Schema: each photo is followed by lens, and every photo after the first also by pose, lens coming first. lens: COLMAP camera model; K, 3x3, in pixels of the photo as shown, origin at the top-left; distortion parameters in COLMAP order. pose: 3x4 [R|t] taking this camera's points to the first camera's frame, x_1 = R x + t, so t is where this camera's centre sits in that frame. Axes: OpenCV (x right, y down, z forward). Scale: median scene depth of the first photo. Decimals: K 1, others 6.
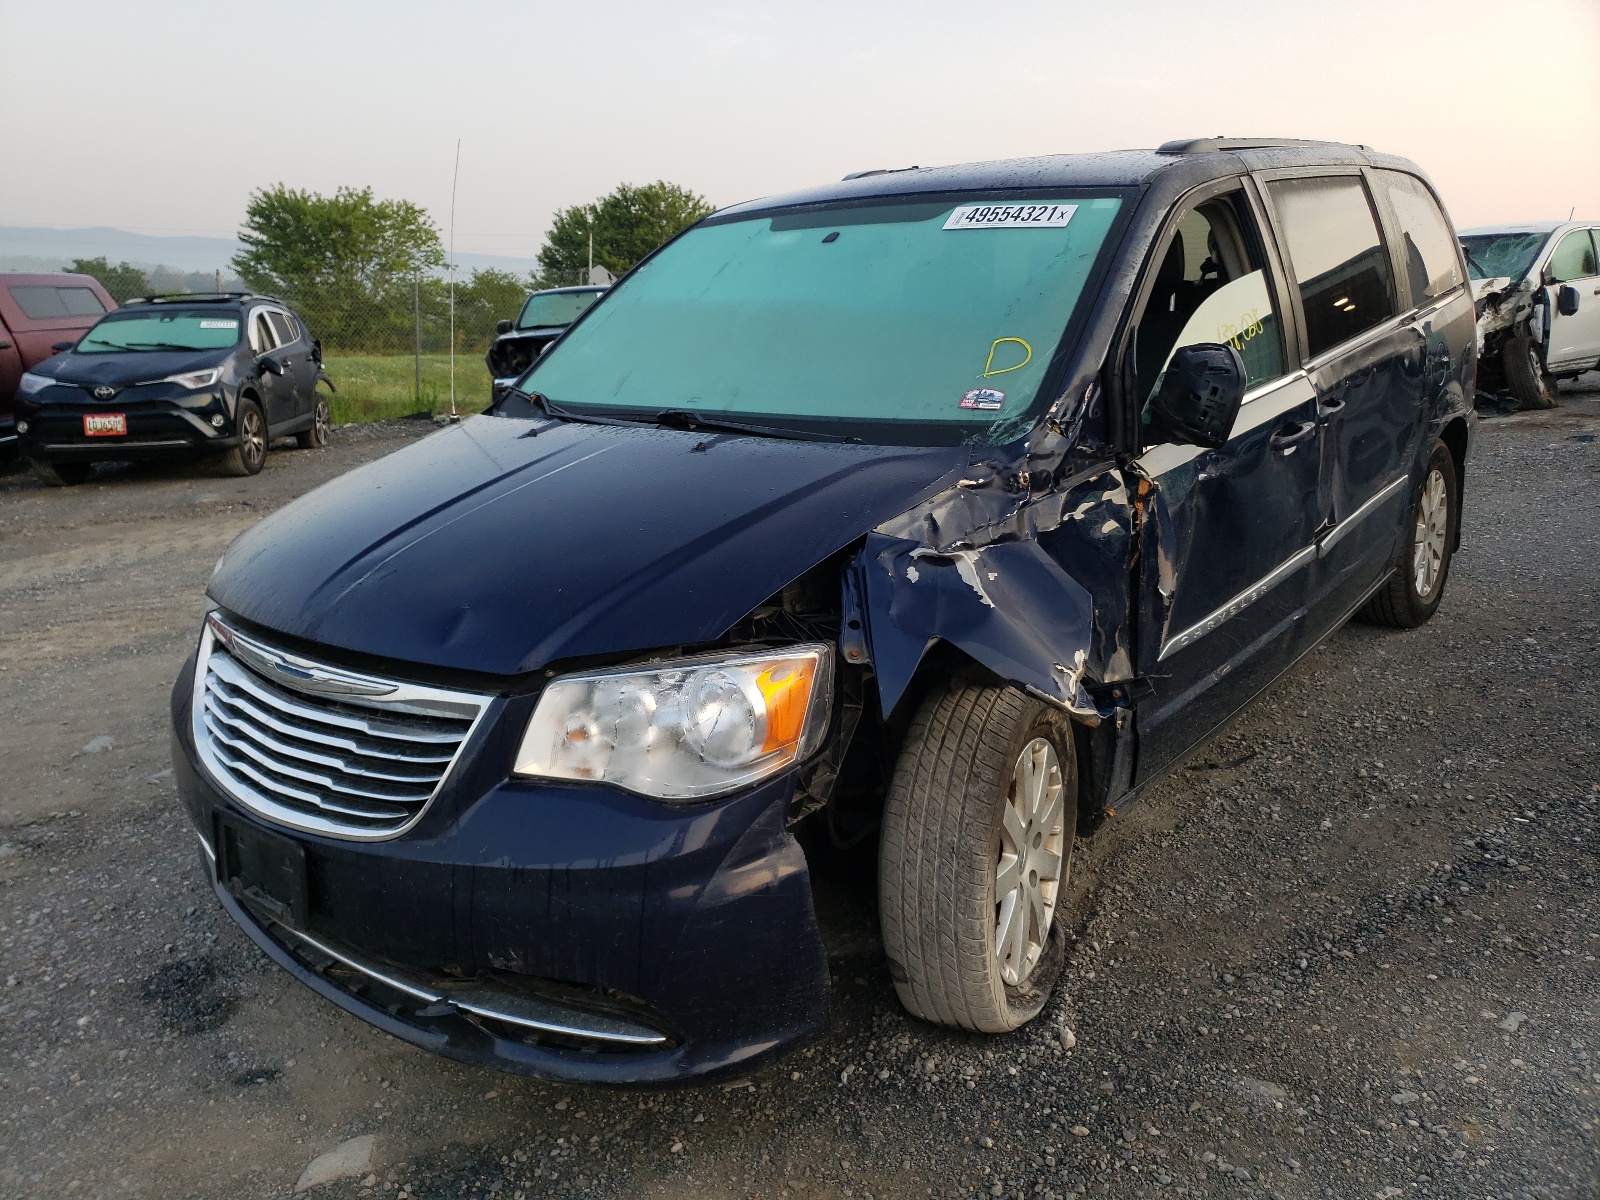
lens RADIAL K [[1208.7, 0, 800.0], [0, 1208.7, 600.0], [0, 0, 1]] dist [0.034717, 0.002317]
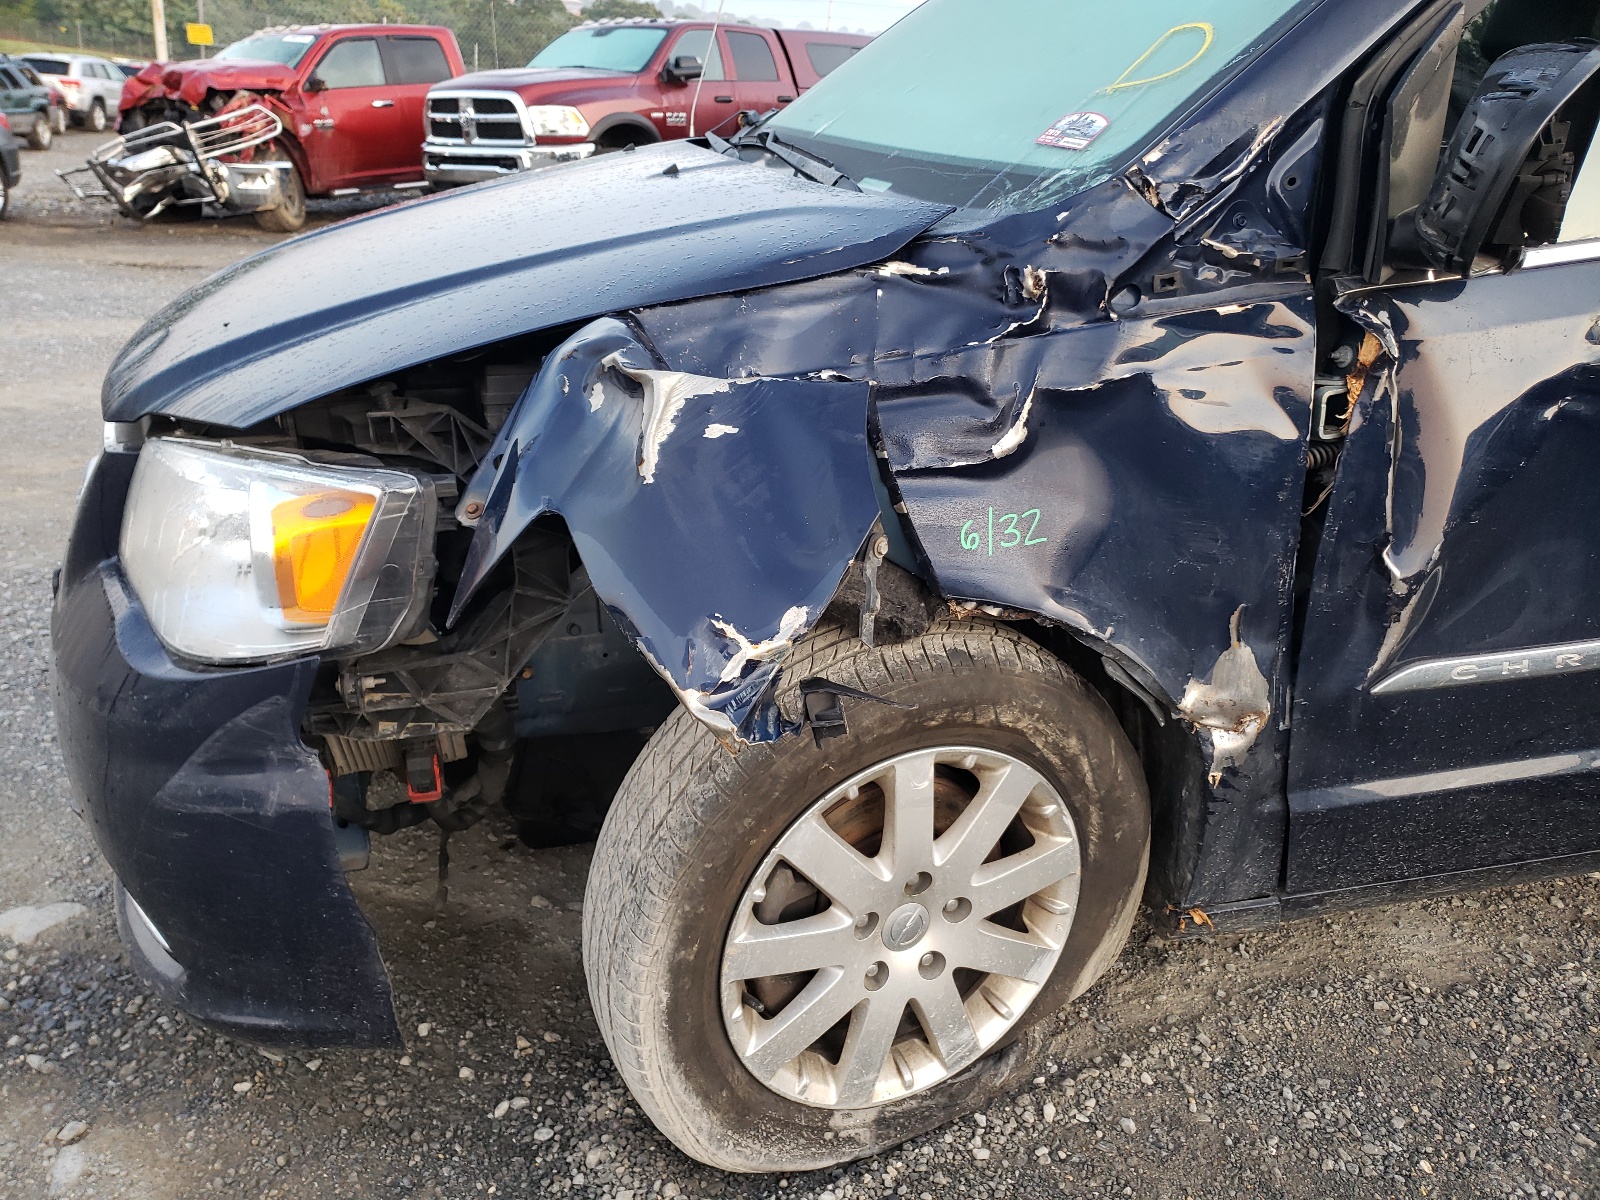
lens RADIAL K [[1208.7, 0, 800.0], [0, 1208.7, 600.0], [0, 0, 1]] dist [0.034717, 0.002317]
pose [[0.804466, 0.281100, -0.523275, 0.409214], [-0.197558, 0.957404, 0.210592, -0.057019], [0.560183, -0.066037, 0.825732, 0.486513]]
